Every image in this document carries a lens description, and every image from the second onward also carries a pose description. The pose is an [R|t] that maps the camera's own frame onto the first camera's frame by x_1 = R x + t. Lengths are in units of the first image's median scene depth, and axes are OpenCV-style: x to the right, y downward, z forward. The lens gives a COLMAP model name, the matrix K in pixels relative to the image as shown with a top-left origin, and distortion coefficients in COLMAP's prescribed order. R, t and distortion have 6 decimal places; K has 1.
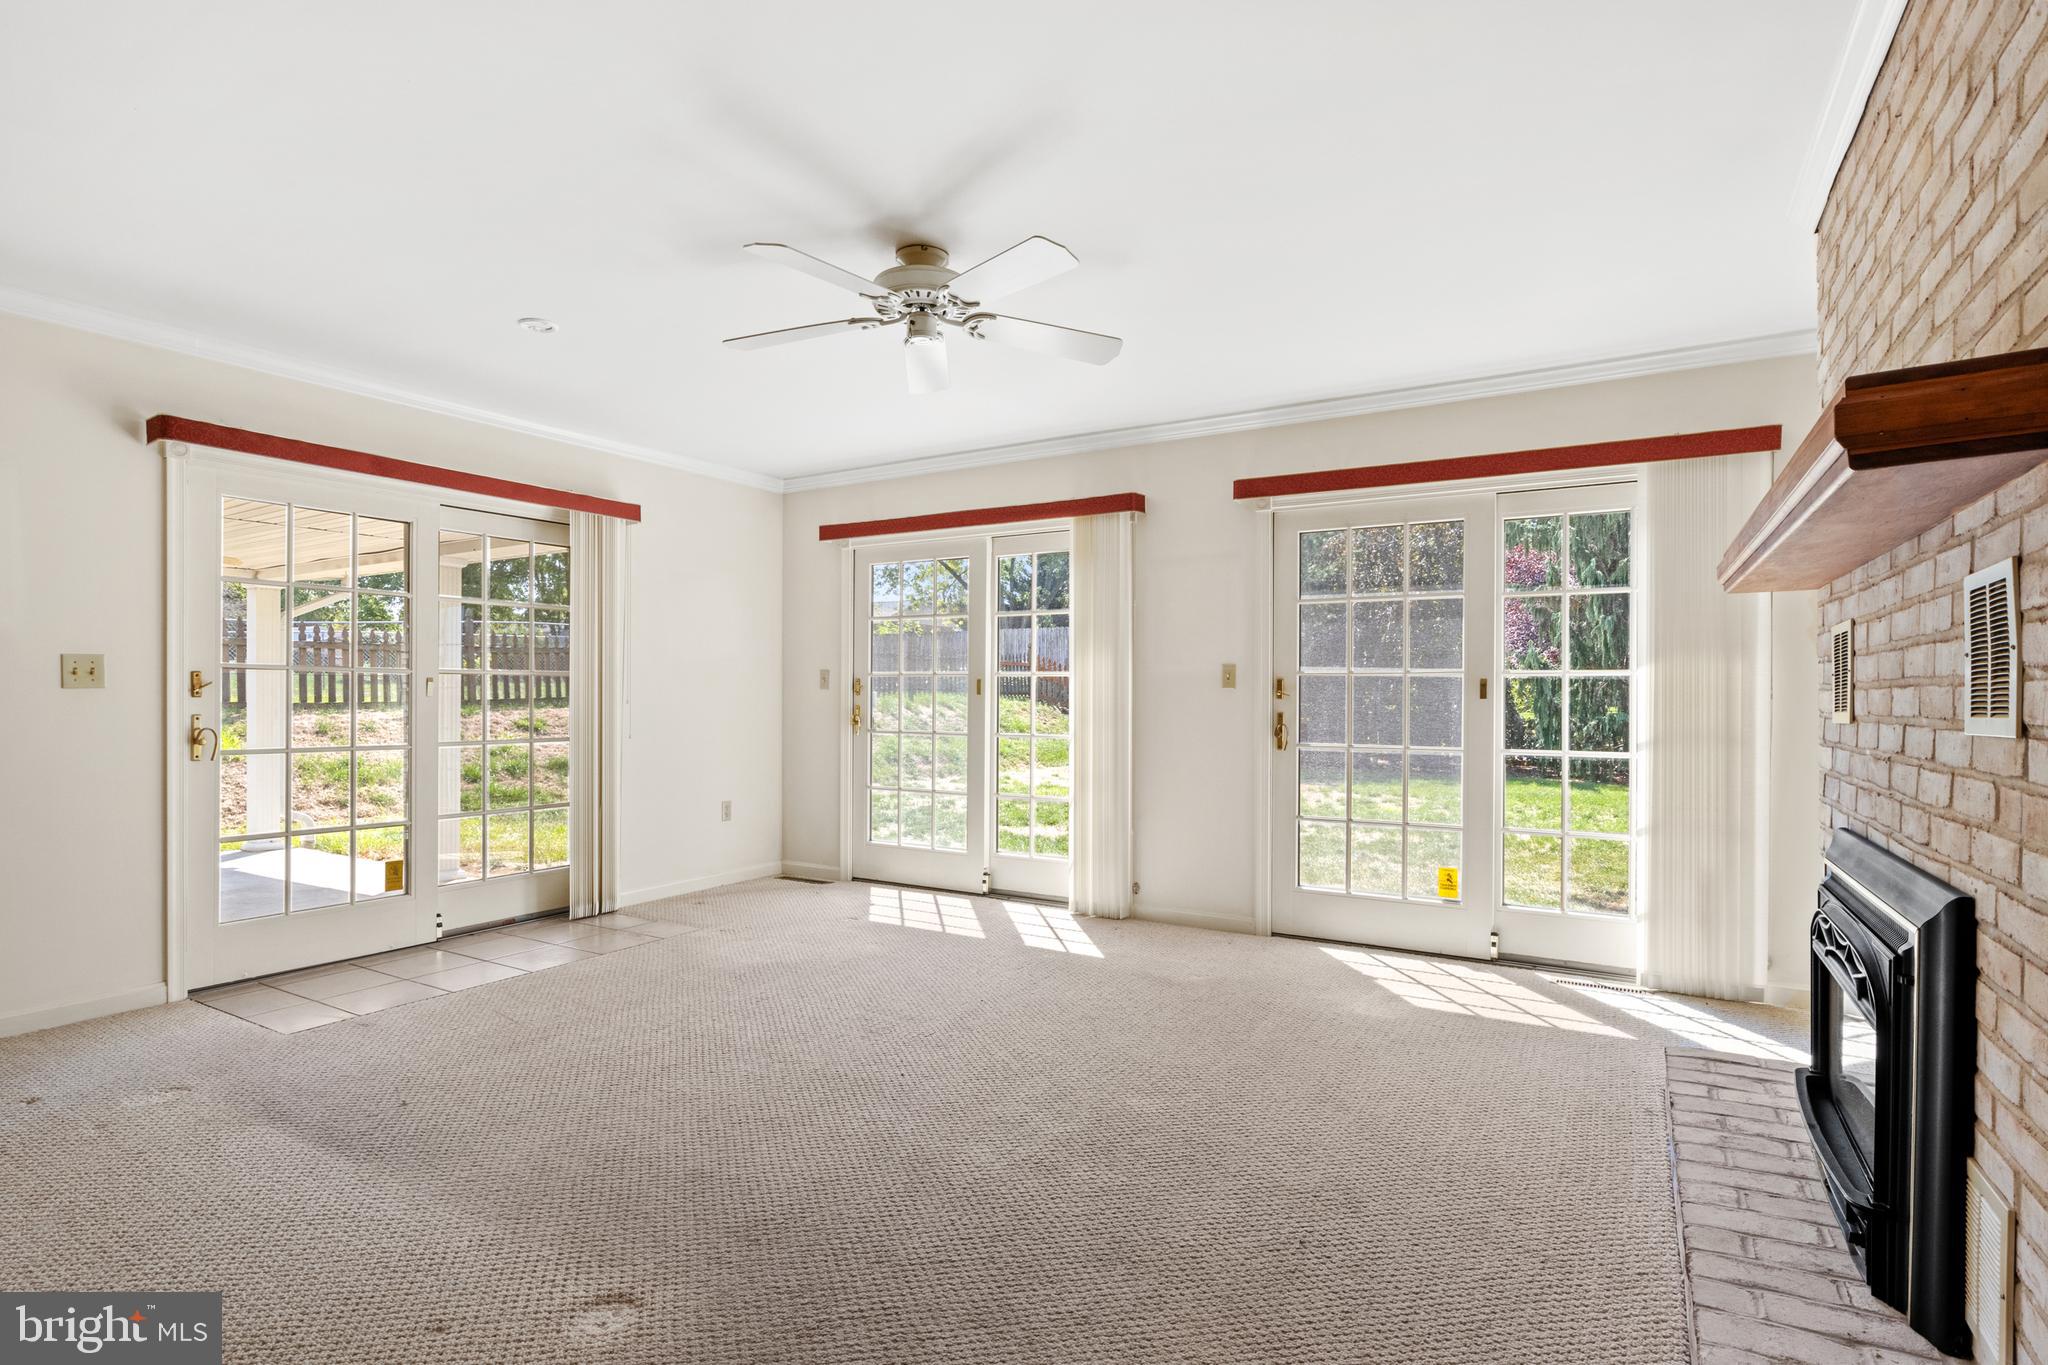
lens RADIAL K [[1022.6, 0, 1013.8], [0, 1022.6, 690.9], [0, 0, 1]] dist [-0.006441, -0.001639]
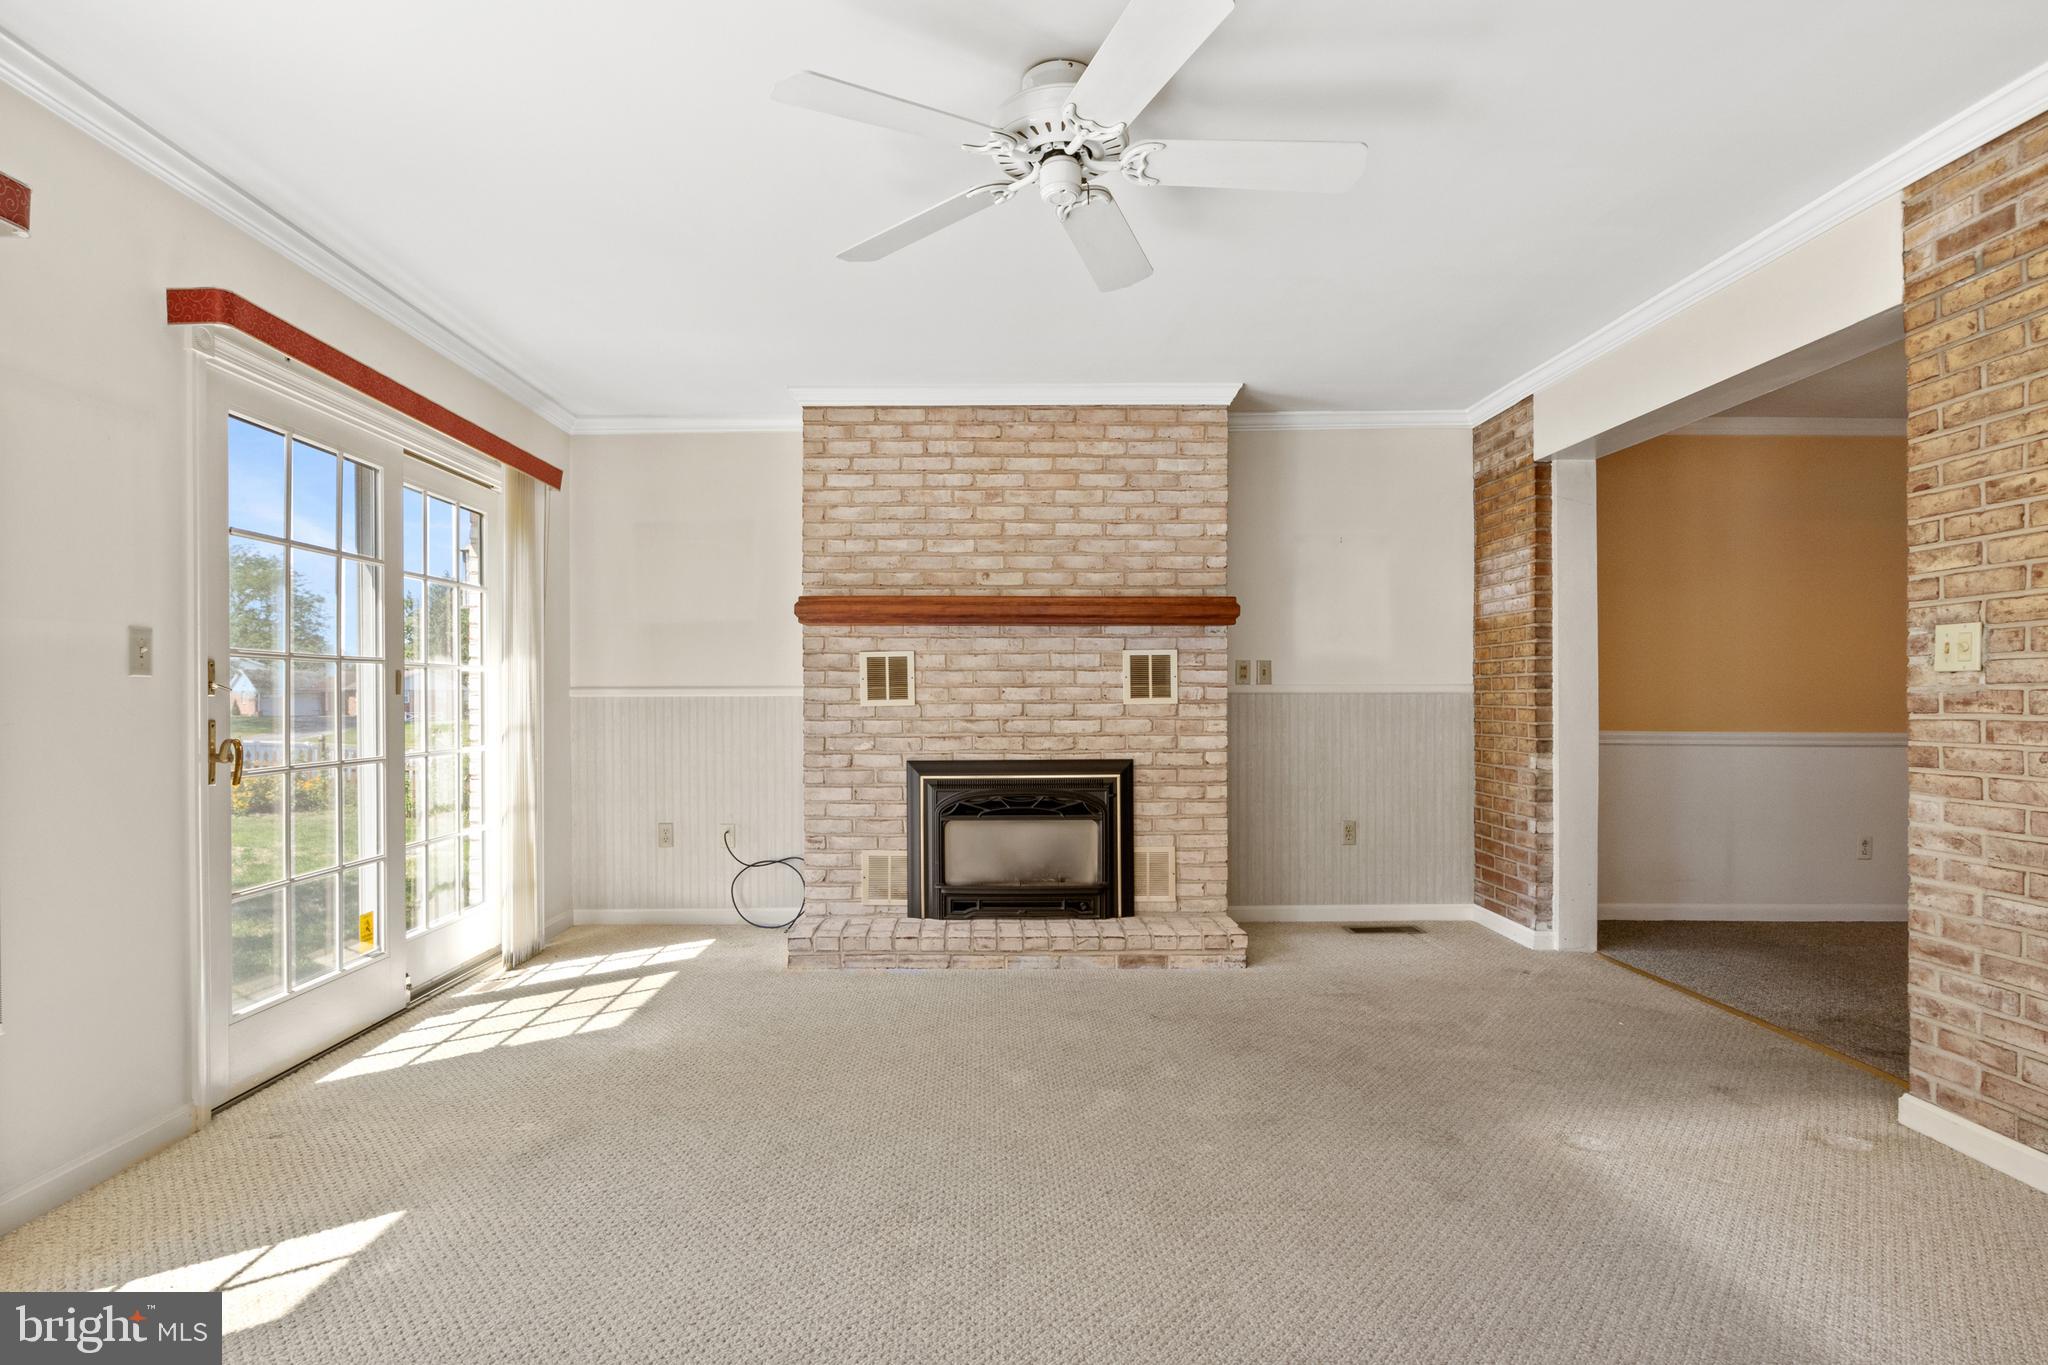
lens RADIAL K [[1022.6, 0, 1011.9], [0, 1022.6, 692.2], [0, 0, 1]] dist [-0.006441, -0.001639]
pose [[-0.521032, -0.003763, 0.853529, -0.555813], [-0.004648, 0.999988, 0.001571, 0.004976], [-0.853524, -0.003148, -0.521043, 1.136296]]
